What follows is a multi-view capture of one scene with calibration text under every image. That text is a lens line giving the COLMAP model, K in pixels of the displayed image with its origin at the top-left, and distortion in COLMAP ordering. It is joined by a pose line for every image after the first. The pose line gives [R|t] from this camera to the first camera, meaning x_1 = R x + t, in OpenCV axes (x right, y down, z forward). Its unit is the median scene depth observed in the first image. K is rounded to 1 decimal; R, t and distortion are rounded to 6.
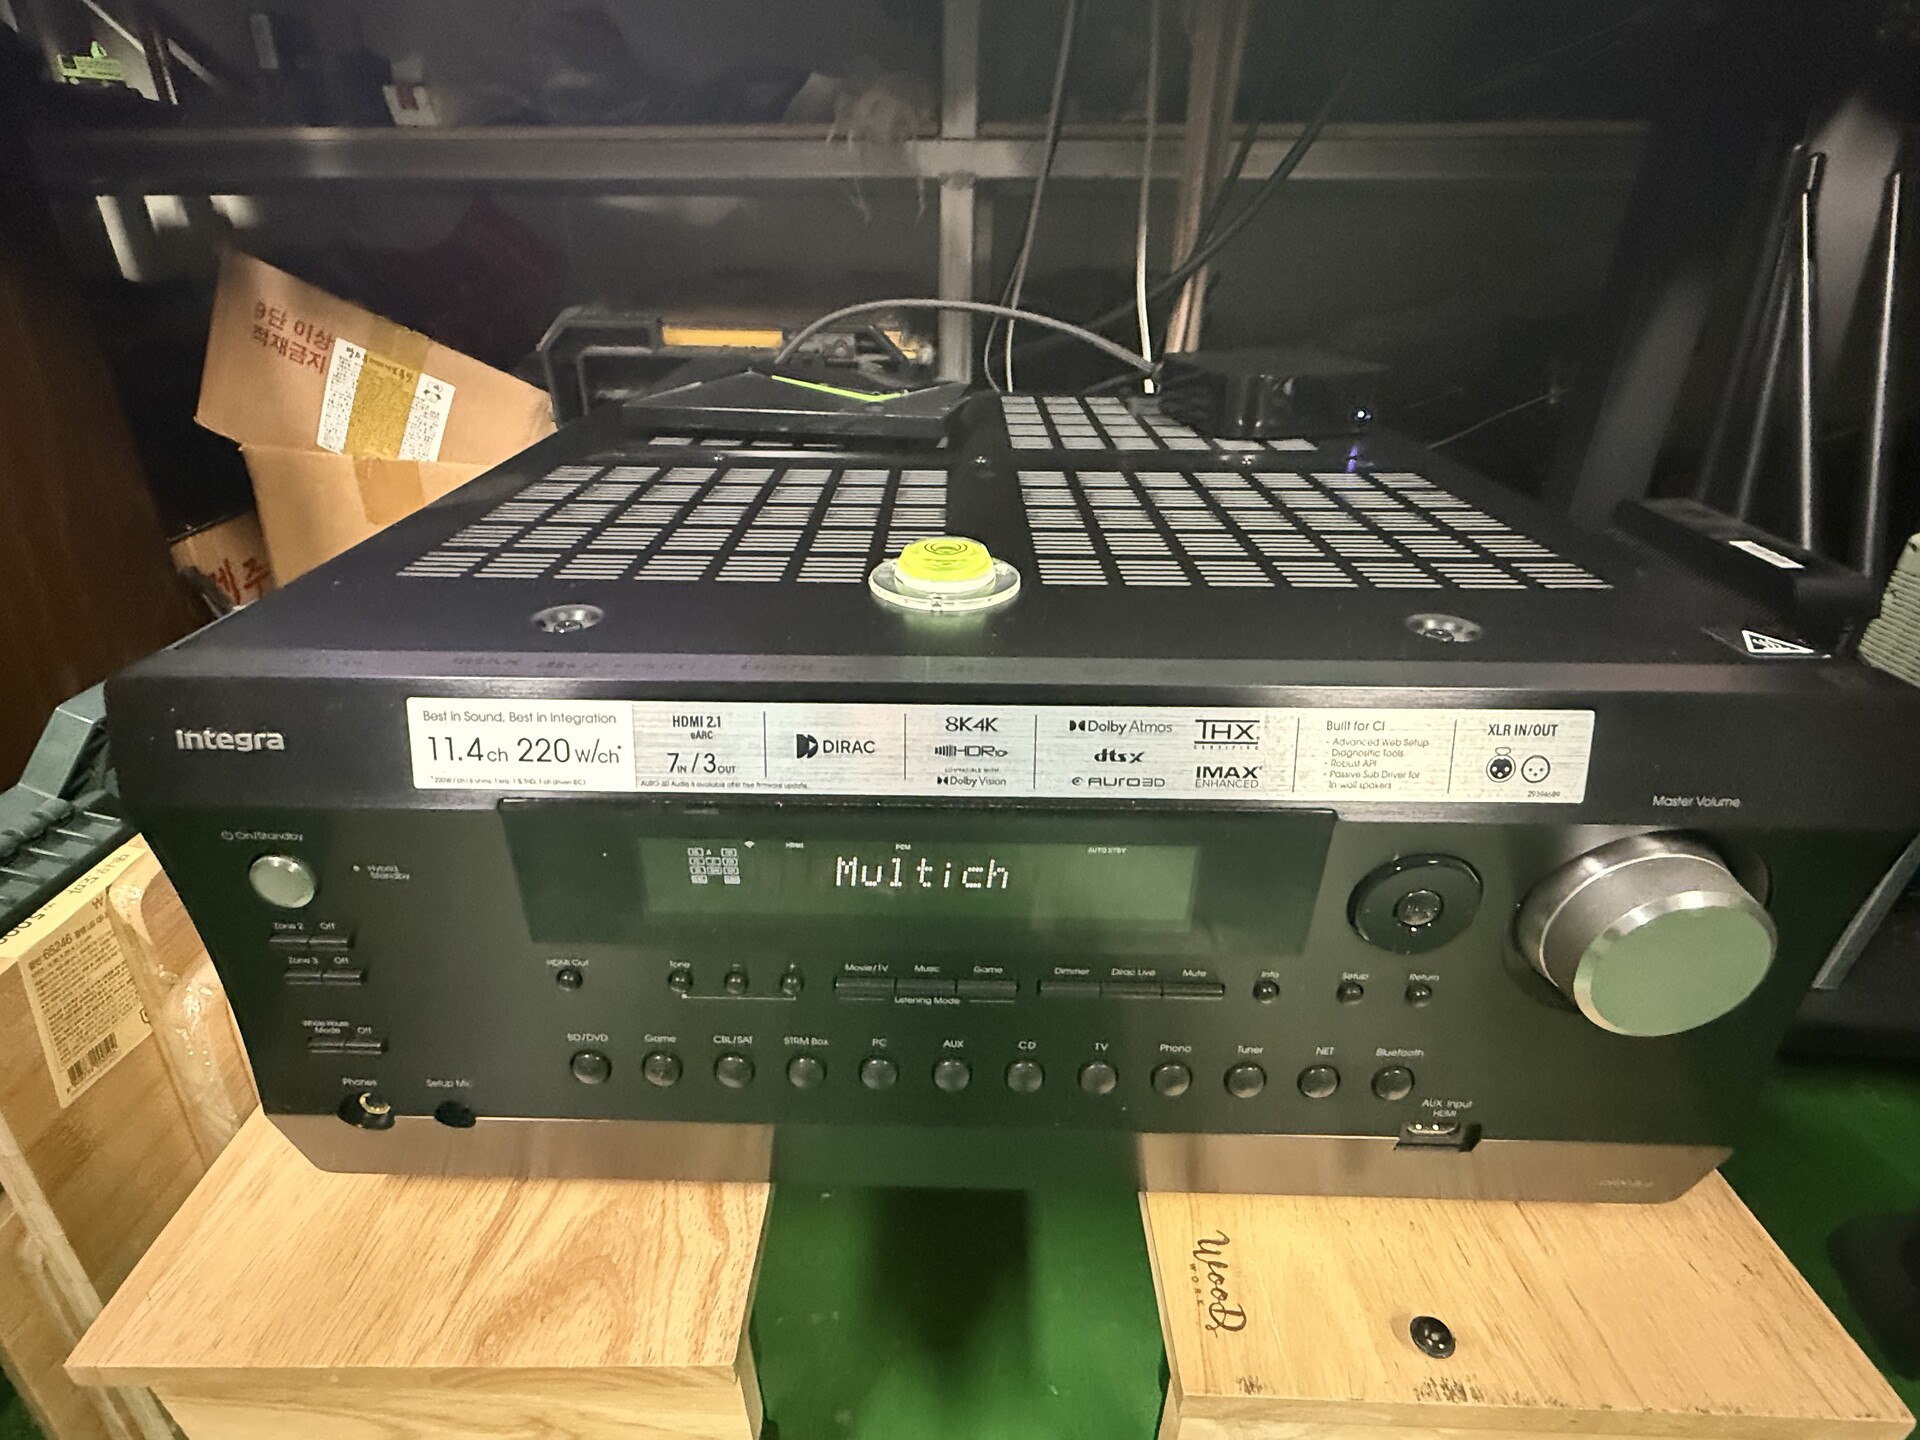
lens RADIAL K [[971.7, 0, 931.9], [0, 971.7, 718.1], [0, 0, 1]] dist [0.002174, -0.002294]
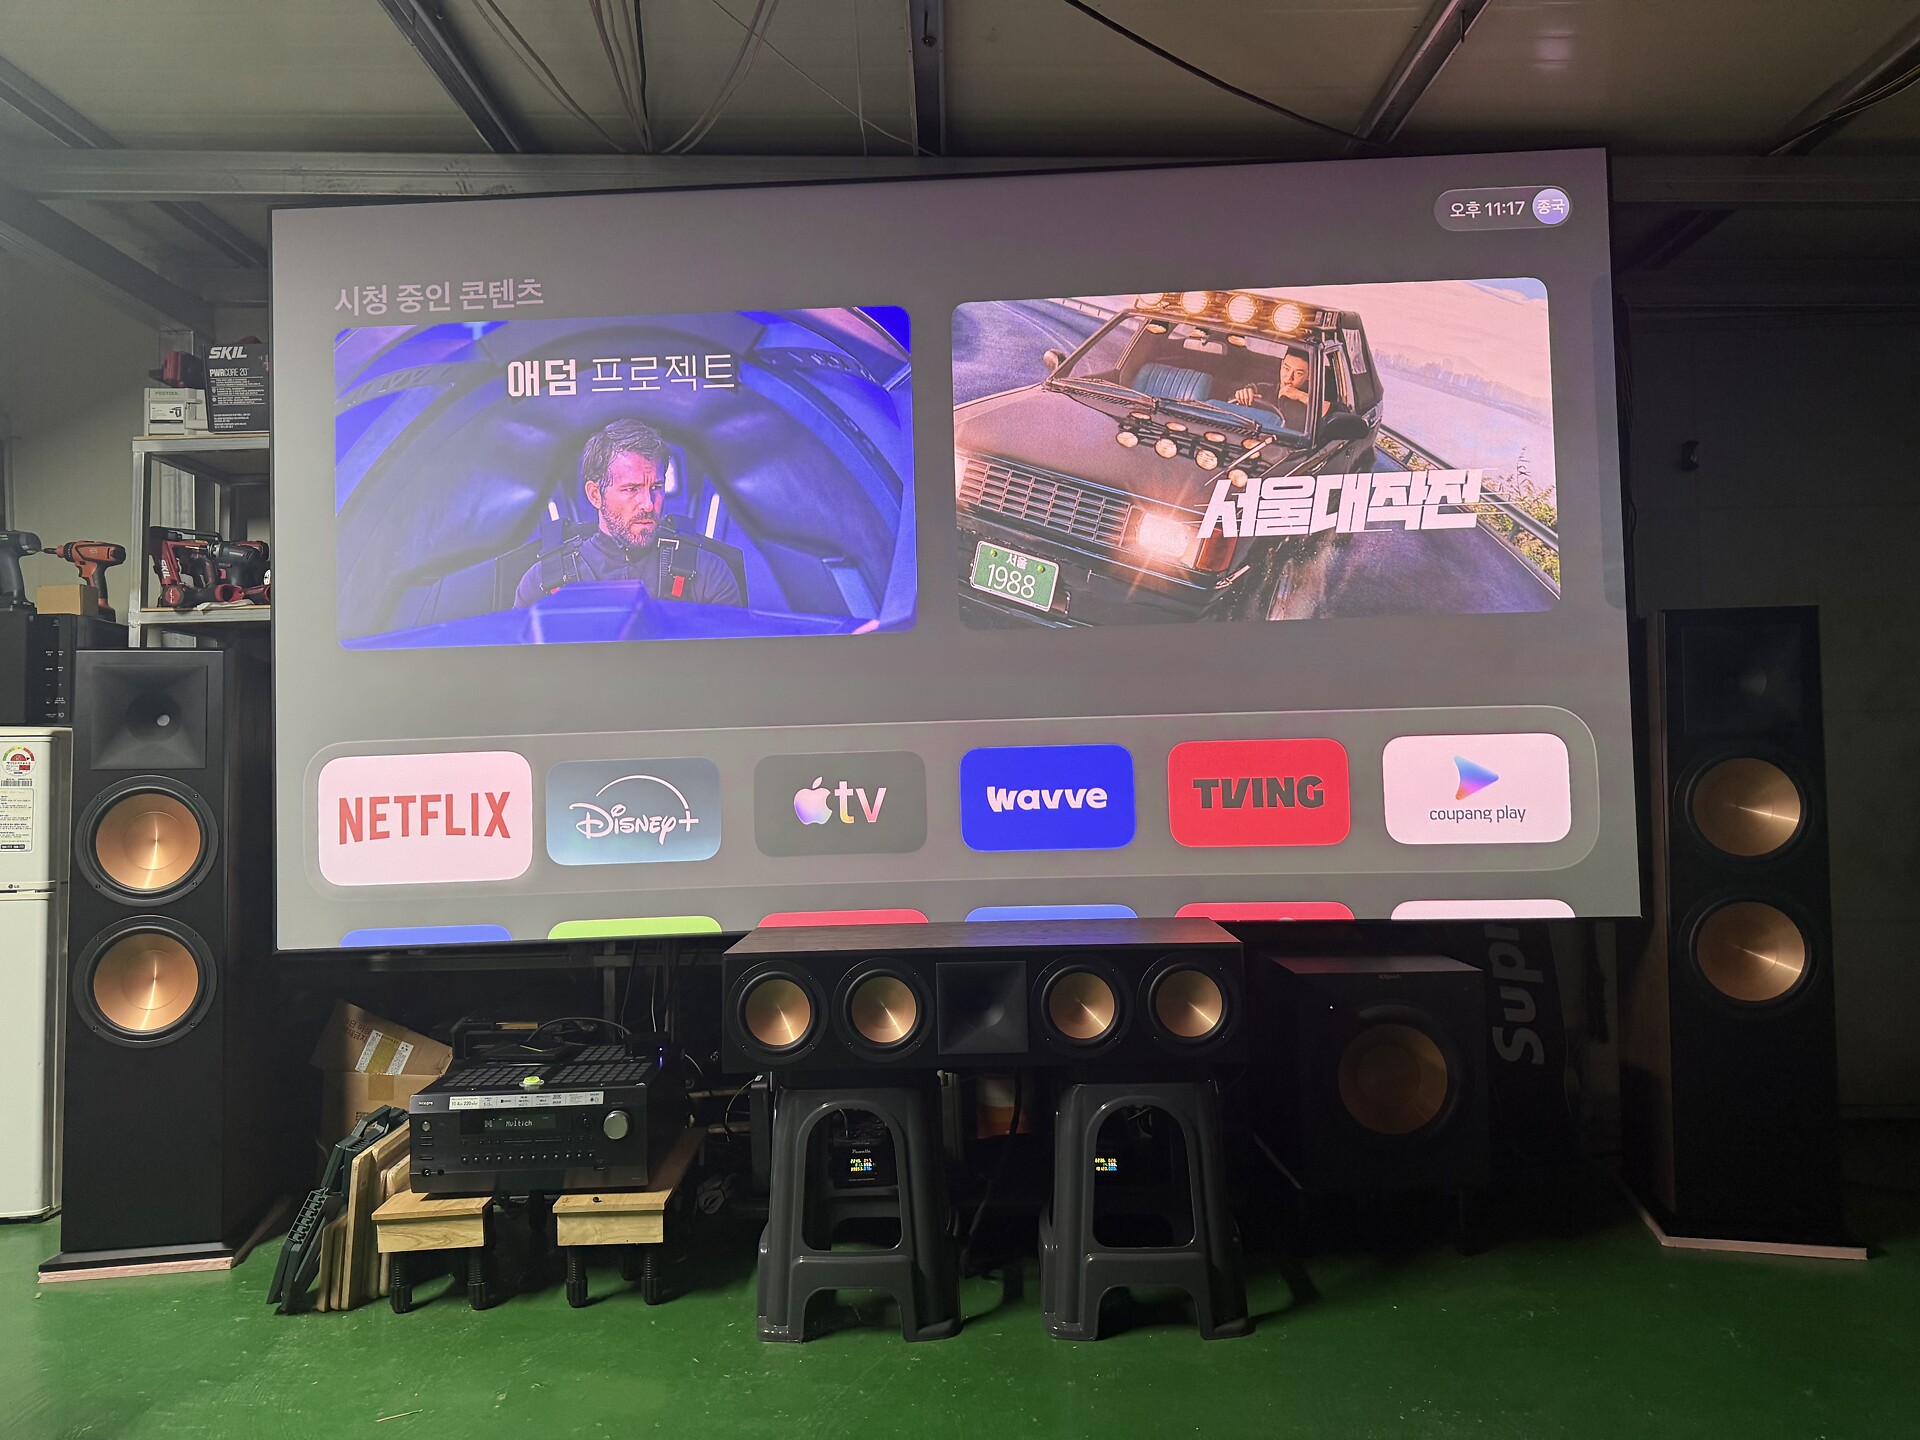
lens RADIAL K [[1361.6, 0, 960.0], [0, 1361.6, 720.0], [0, 0, 1]] dist [0.152402, -0.229720]
pose [[0.998459, -0.024870, 0.049615, 0.852549], [0.045862, 0.873176, -0.485242, 0.816005], [-0.031254, 0.486770, 0.872971, -2.877748]]
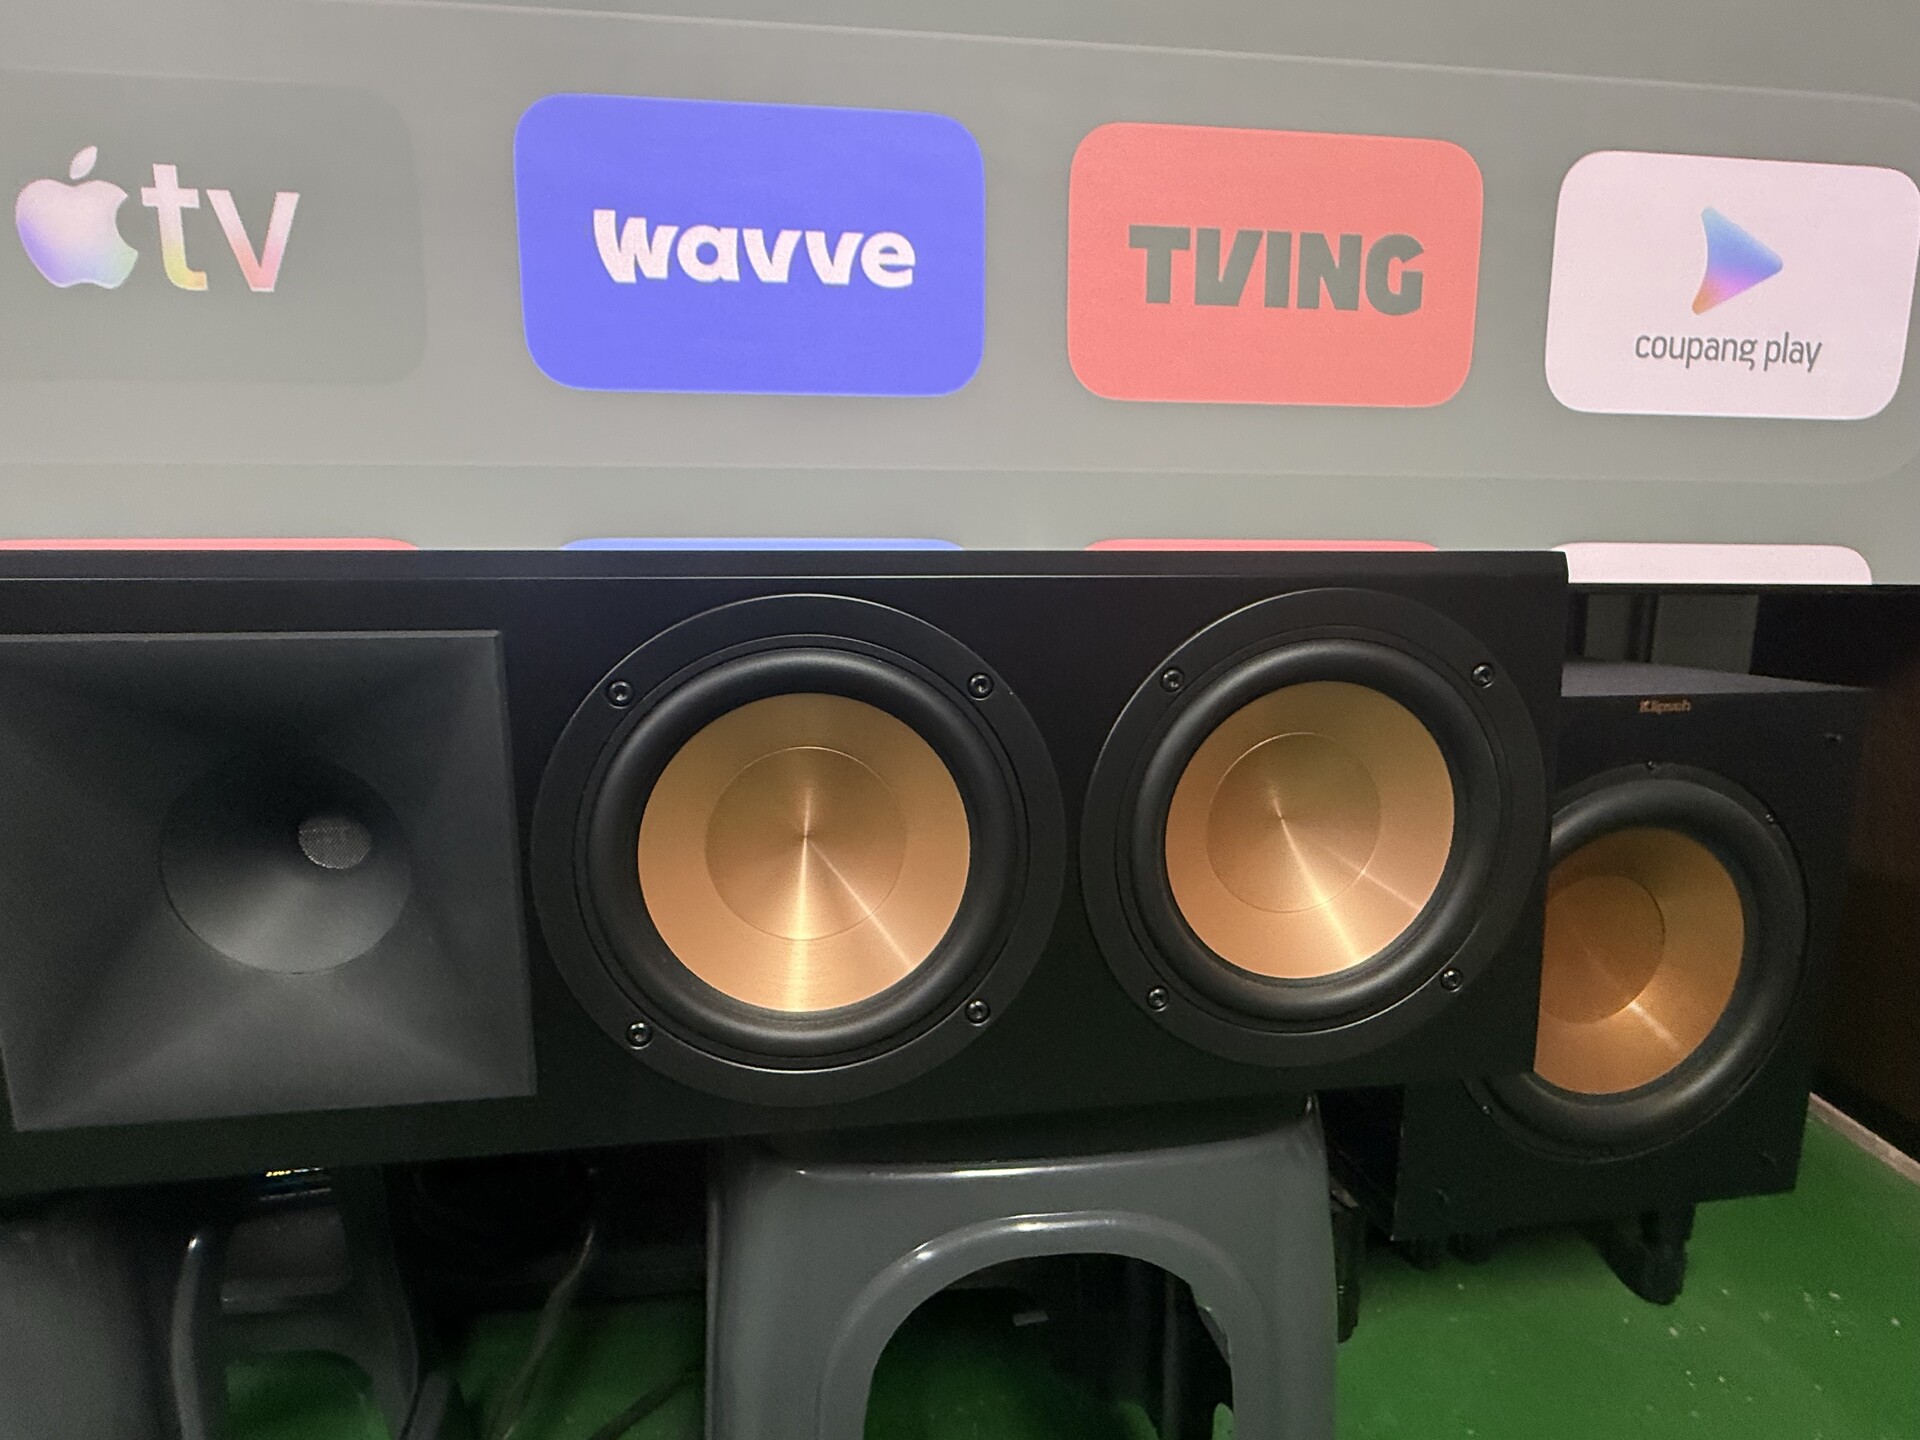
lens RADIAL K [[943.0, 0, 953.2], [0, 943.0, 751.0], [0, 0, 1]] dist [0.000991, -0.000250]
pose [[0.976973, -0.038298, 0.209900, 1.219445], [0.103196, 0.945855, -0.307747, 0.063811], [-0.186749, 0.322322, 0.928027, -0.457424]]
